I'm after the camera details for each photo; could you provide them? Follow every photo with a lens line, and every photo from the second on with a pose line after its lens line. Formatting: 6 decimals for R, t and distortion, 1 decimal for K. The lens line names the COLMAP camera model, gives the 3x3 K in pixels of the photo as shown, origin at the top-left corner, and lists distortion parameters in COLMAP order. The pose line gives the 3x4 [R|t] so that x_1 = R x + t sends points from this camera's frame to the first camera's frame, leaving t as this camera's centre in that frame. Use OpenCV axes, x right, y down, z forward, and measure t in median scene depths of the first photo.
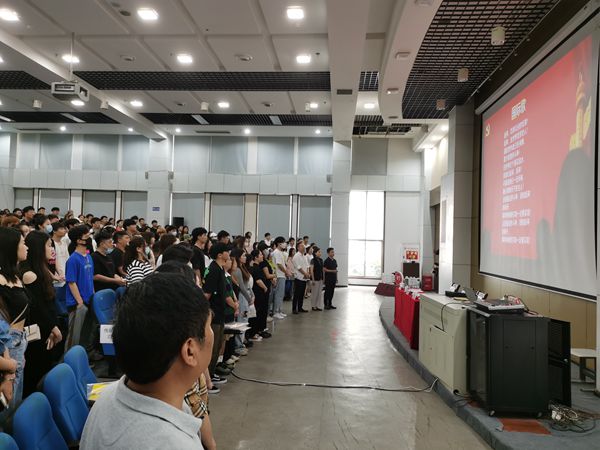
lens RADIAL K [[469.3, 0, 300.0], [0, 469.3, 225.0], [0, 0, 1]] dist [0.043938, -0.000925]
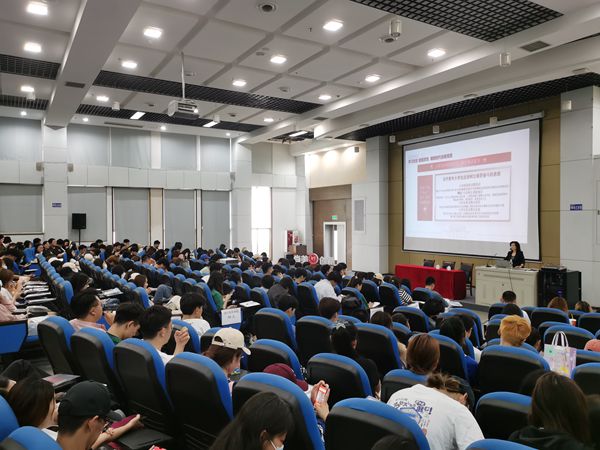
lens RADIAL K [[465.4, 0, 300.0], [0, 465.4, 225.0], [0, 0, 1]] dist [-0.013305, -0.007783]
pose [[0.796255, -0.040669, 0.603593, -0.483433], [0.008784, 0.998410, 0.055683, -0.041754], [-0.604897, -0.039036, 0.795346, 0.008668]]
